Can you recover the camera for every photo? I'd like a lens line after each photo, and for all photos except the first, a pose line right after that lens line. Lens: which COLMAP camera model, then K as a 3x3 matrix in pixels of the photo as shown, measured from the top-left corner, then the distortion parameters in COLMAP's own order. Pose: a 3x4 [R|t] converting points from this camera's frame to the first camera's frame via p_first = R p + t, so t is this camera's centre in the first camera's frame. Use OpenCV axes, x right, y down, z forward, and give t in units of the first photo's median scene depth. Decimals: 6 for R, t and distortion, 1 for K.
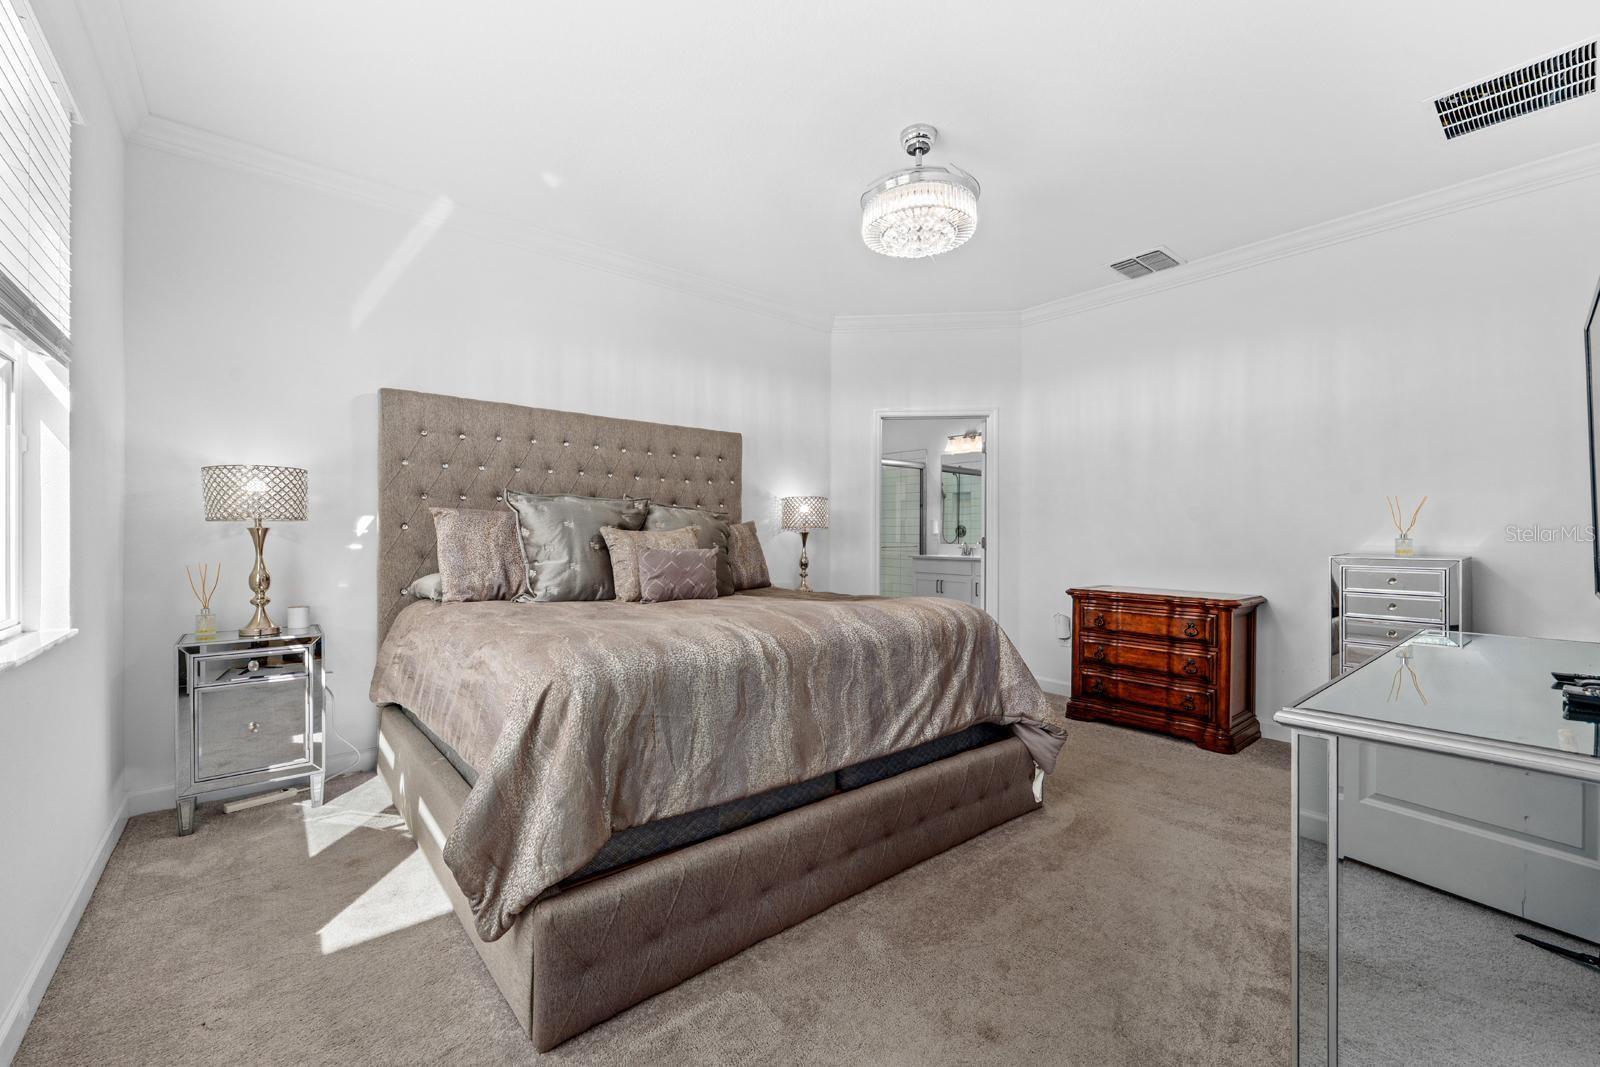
lens RADIAL K [[648.7, 0, 809.9], [0, 648.7, 529.9], [0, 0, 1]] dist [0.000023, 0.000112]
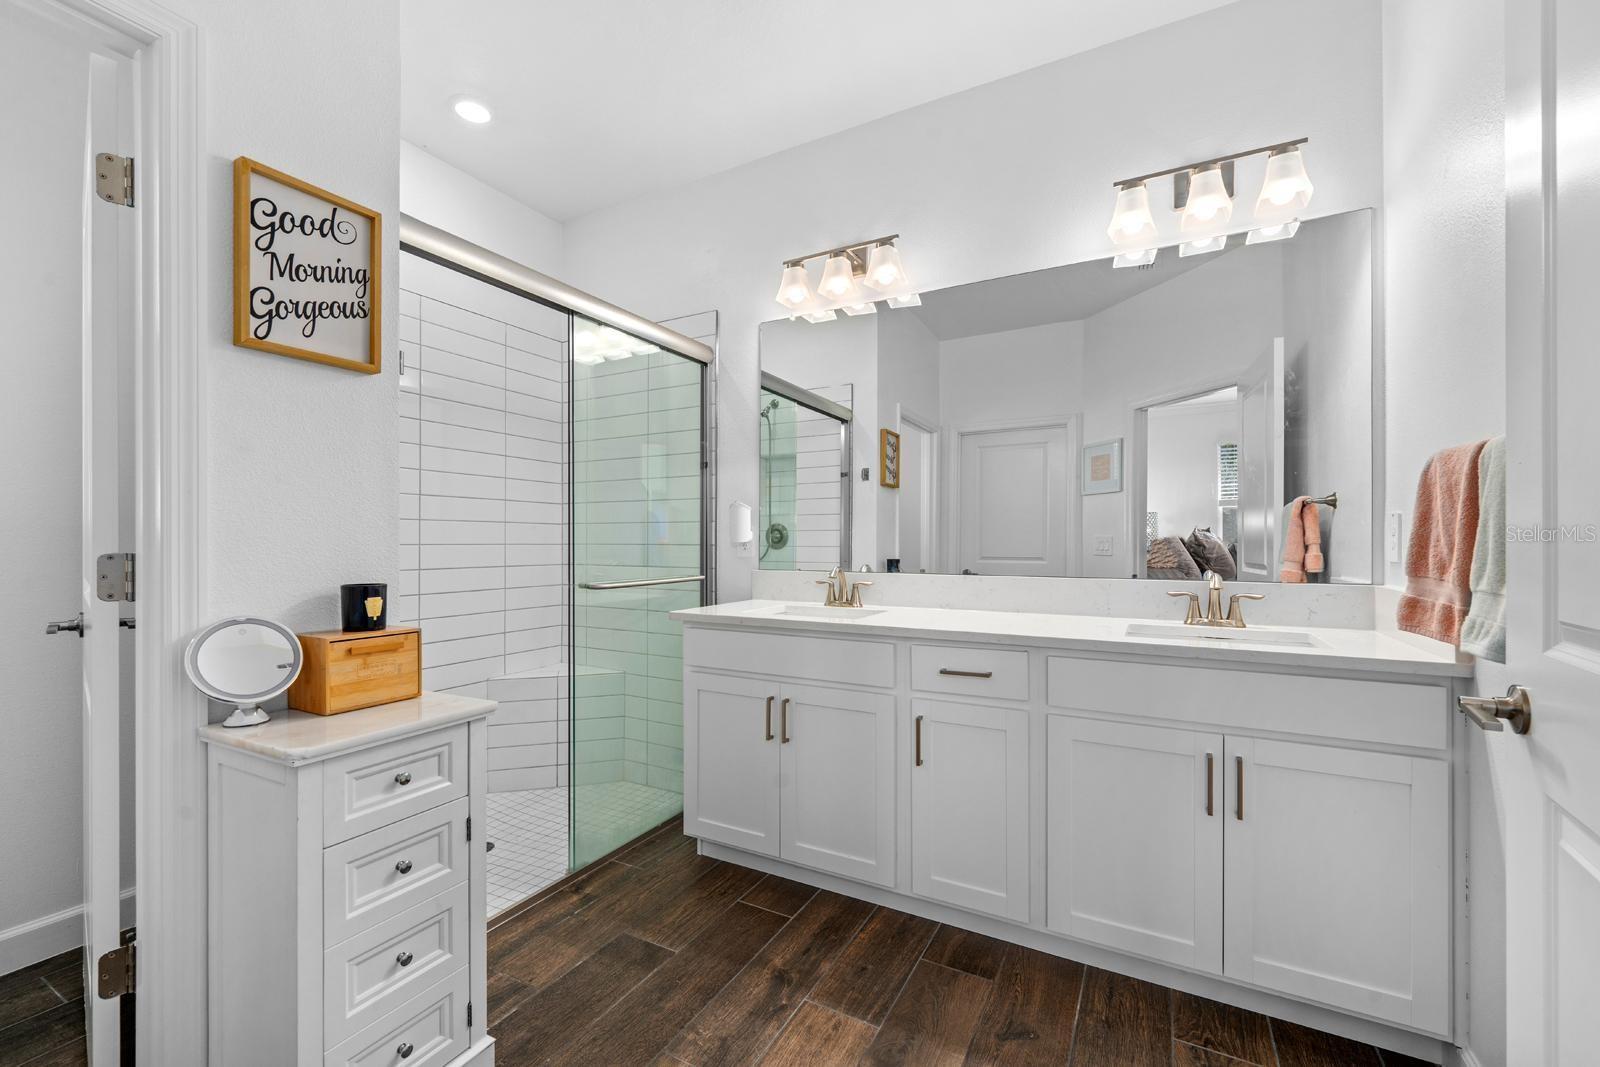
lens RADIAL K [[655.8, 0, 801.2], [0, 655.8, 540.9], [0, 0, 1]] dist [0.000455, 0.000089]
pose [[0.937424, -0.007431, 0.348109, 0.095086], [0.005188, 0.999959, 0.007375, 0.002296], [-0.348150, -0.005107, 0.937425, 0.639896]]
